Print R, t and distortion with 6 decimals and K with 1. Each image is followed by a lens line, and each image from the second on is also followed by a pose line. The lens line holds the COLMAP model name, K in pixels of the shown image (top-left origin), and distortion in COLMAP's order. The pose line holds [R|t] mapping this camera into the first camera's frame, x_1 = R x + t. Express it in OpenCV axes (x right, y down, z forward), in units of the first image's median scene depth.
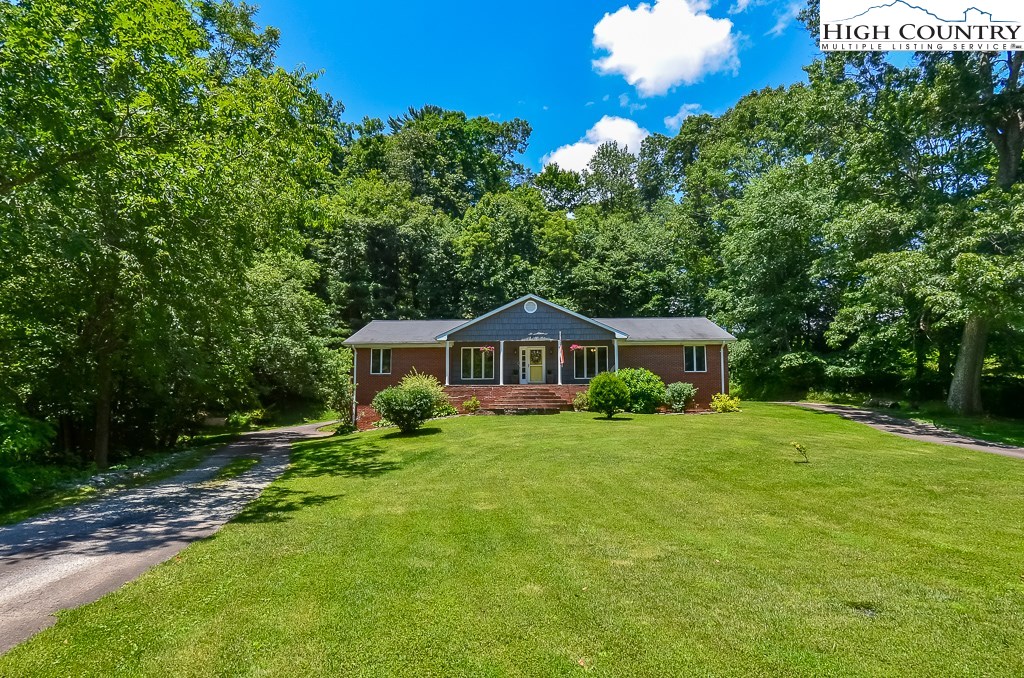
lens RADIAL K [[551.0, 0, 512.0], [0, 551.0, 339.0], [0, 0, 1]] dist [-0.133832, 0.000110]
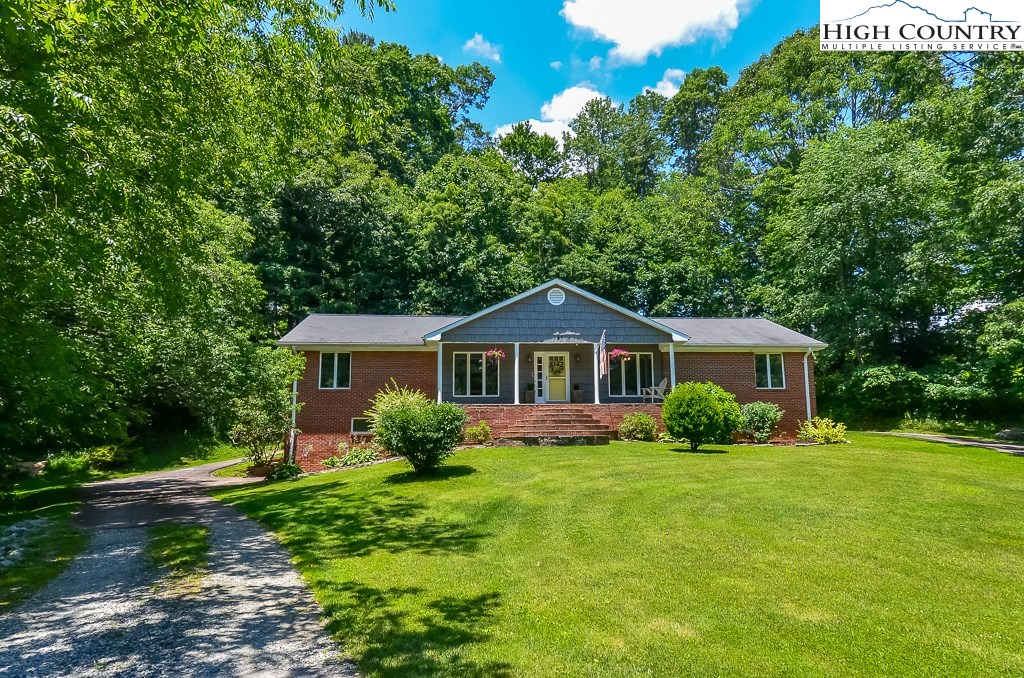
lens RADIAL K [[675.4, 0, 512.0], [0, 675.4, 339.0], [0, 0, 1]] dist [0.004181, -0.001633]
pose [[0.990886, 0.015935, 0.133757, -0.119702], [-0.012478, 0.999567, -0.026647, 0.018682], [-0.134123, 0.024735, 0.990656, 0.108884]]
